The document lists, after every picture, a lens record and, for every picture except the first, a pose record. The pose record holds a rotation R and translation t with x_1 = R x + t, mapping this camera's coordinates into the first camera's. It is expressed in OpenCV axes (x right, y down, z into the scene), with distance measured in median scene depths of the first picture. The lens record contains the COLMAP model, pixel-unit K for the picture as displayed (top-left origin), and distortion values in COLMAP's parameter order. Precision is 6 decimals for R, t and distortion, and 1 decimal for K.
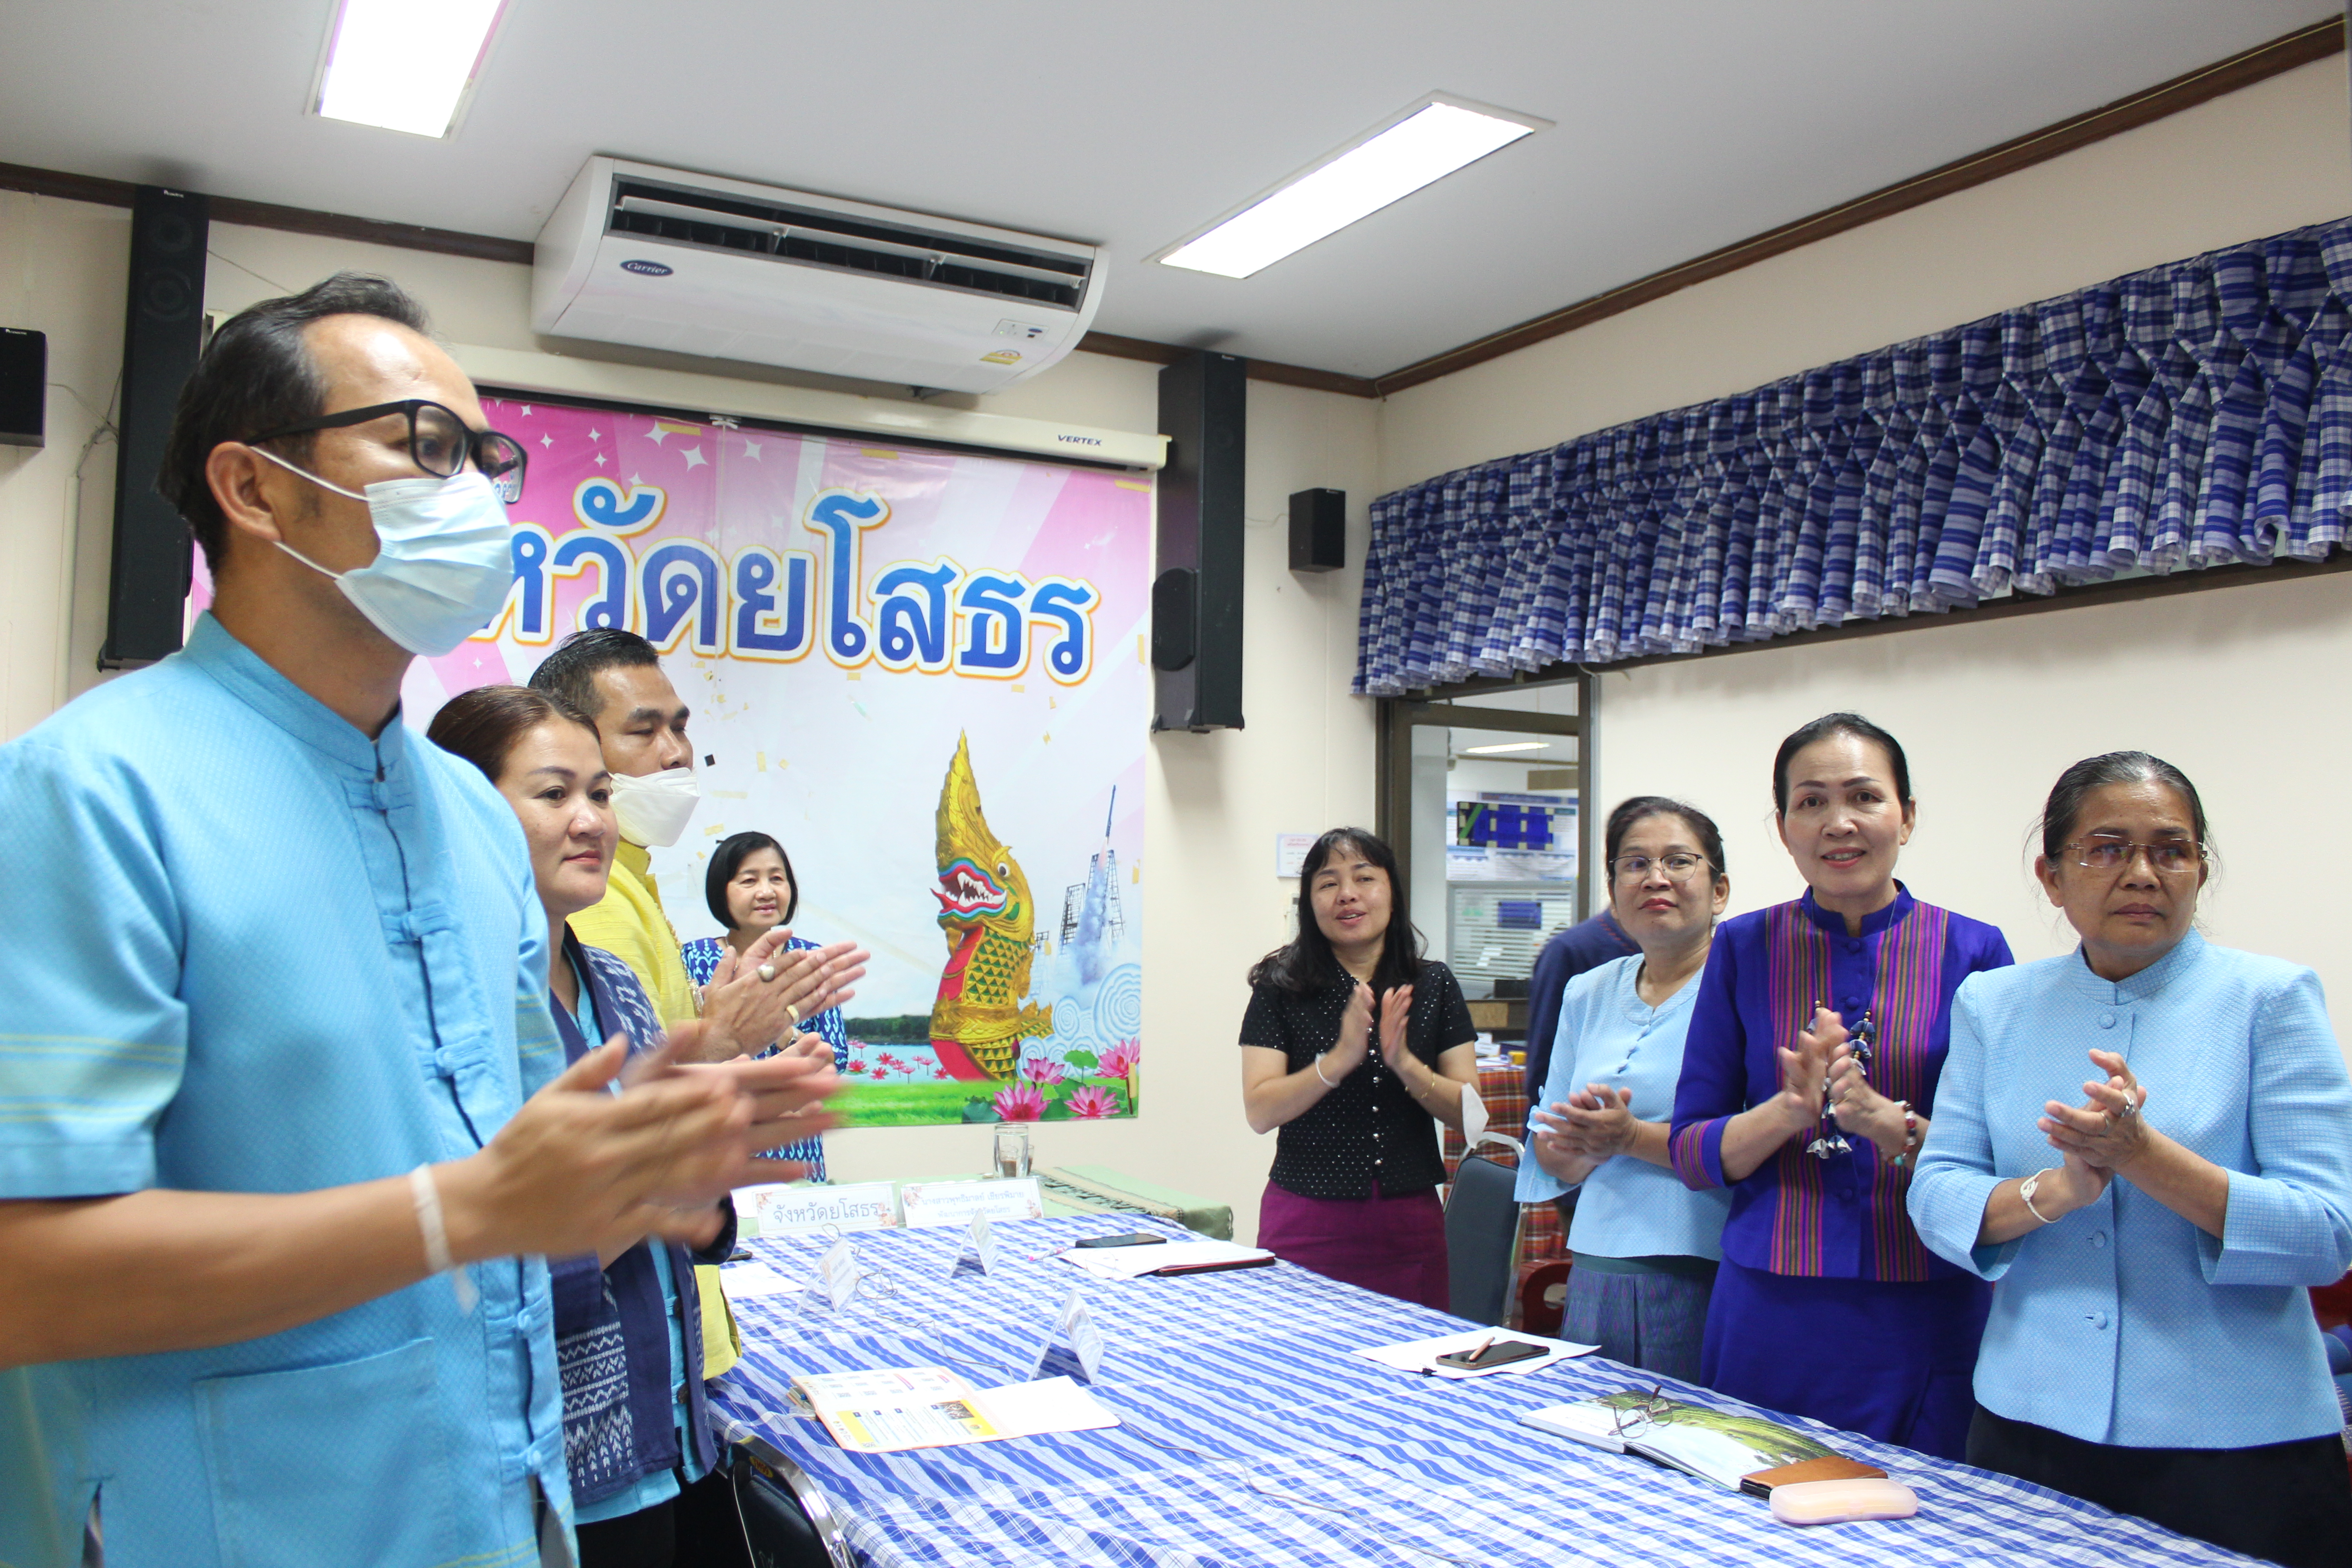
lens RADIAL K [[2011.9, 0, 1177.9], [0, 2011.9, 778.6], [0, 0, 1]] dist [-0.033563, -0.009691]
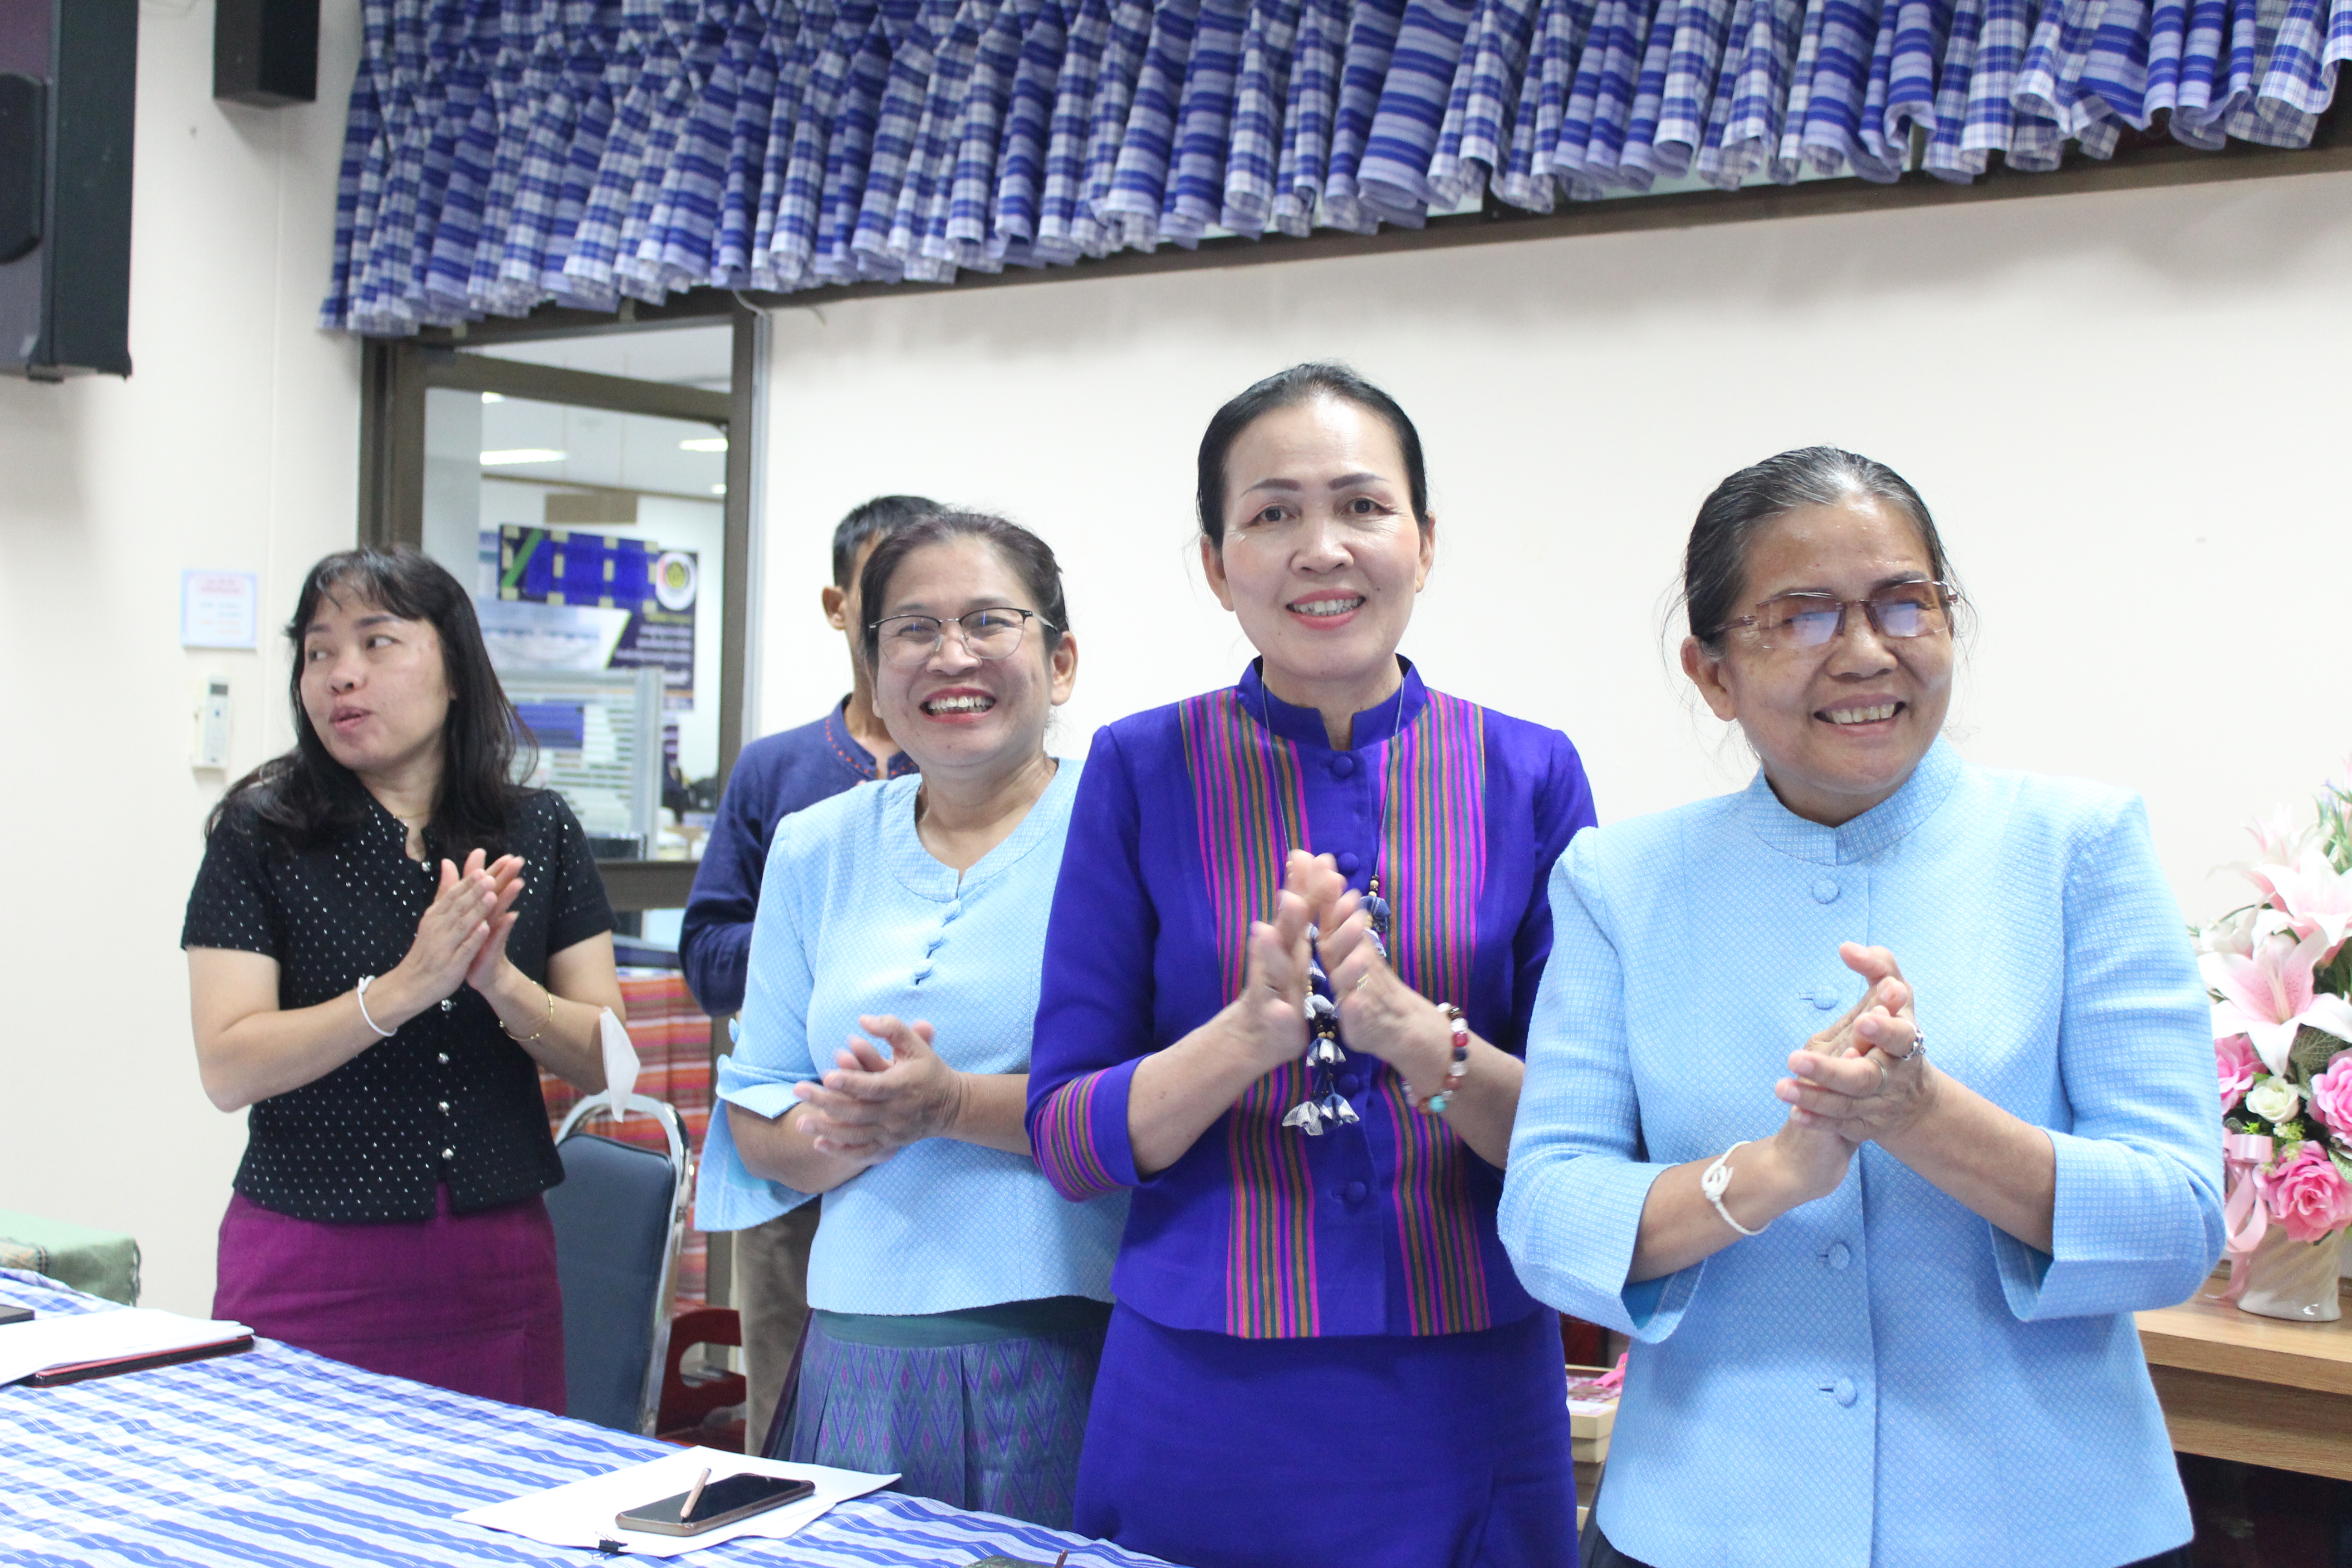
lens RADIAL K [[3096.2, 0, 1177.1], [0, 3096.2, 792.7], [0, 0, 1]] dist [-0.062053, 0.000000]
pose [[0.922327, 0.004223, 0.386388, -0.042976], [-0.037769, 0.996137, 0.079269, 0.017639], [-0.384561, -0.087706, 0.918924, 0.156172]]
